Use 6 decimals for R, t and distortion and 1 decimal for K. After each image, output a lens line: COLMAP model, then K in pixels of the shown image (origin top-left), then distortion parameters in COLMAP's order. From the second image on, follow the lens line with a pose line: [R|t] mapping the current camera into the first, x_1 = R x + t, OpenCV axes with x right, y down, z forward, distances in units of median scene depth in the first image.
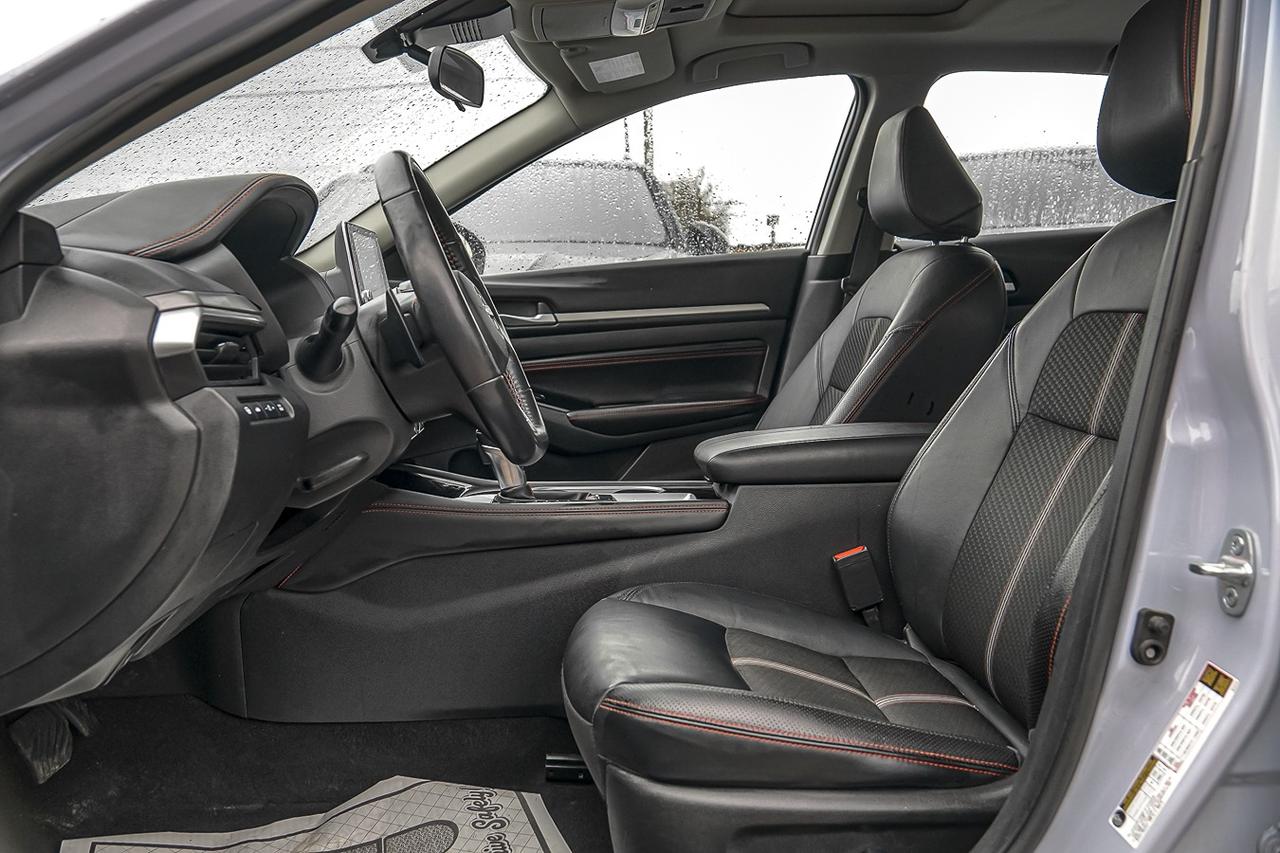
lens RADIAL K [[1142.4, 0, 638.1], [0, 1142.4, 431.5], [0, 0, 1]] dist [-0.092664, 0.110986]
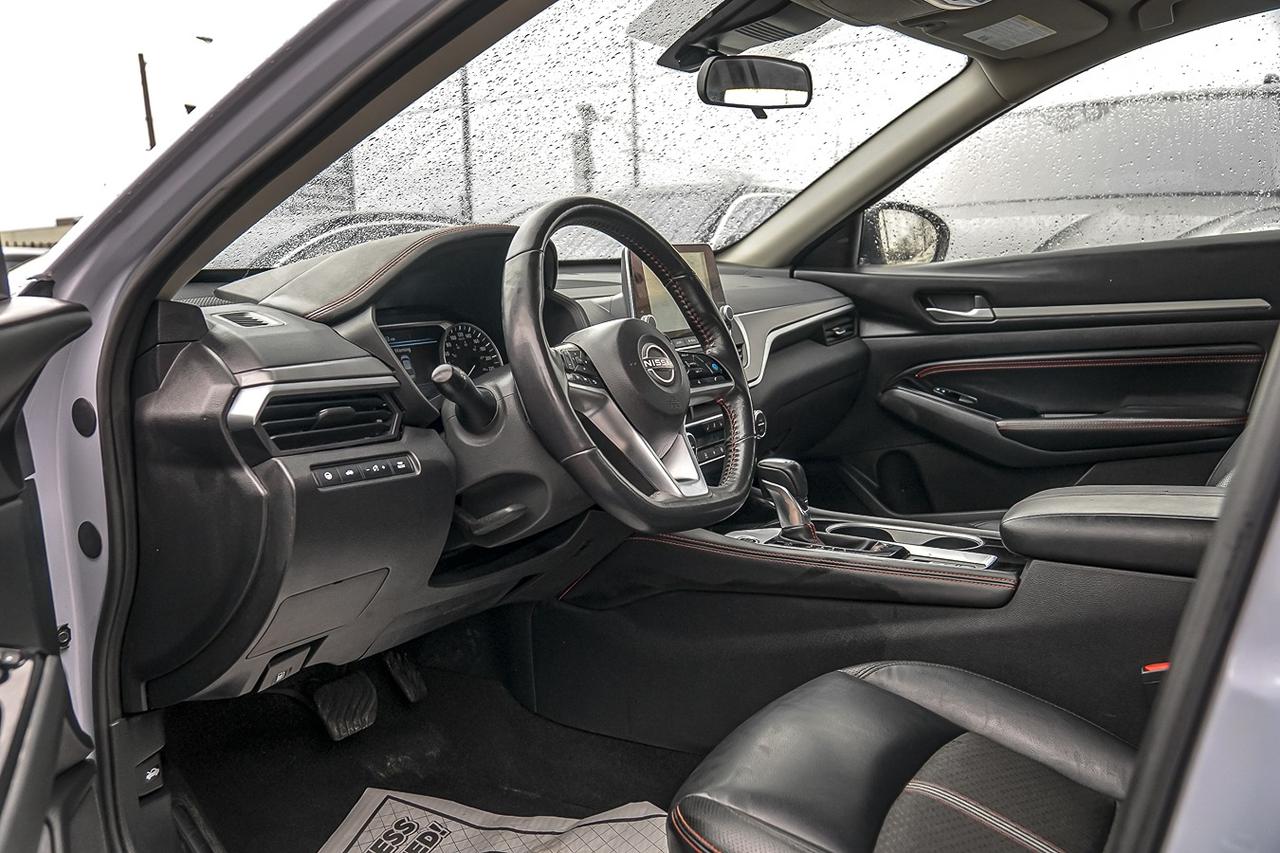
lens RADIAL K [[1142.4, 0, 628.6], [0, 1142.4, 426.7], [0, 0, 1]] dist [-0.092664, 0.110986]
pose [[0.815797, 0.073979, -0.573587, 0.350536], [-0.040222, 0.996641, 0.071338, -0.105995], [0.576938, -0.035126, 0.816032, 0.193560]]
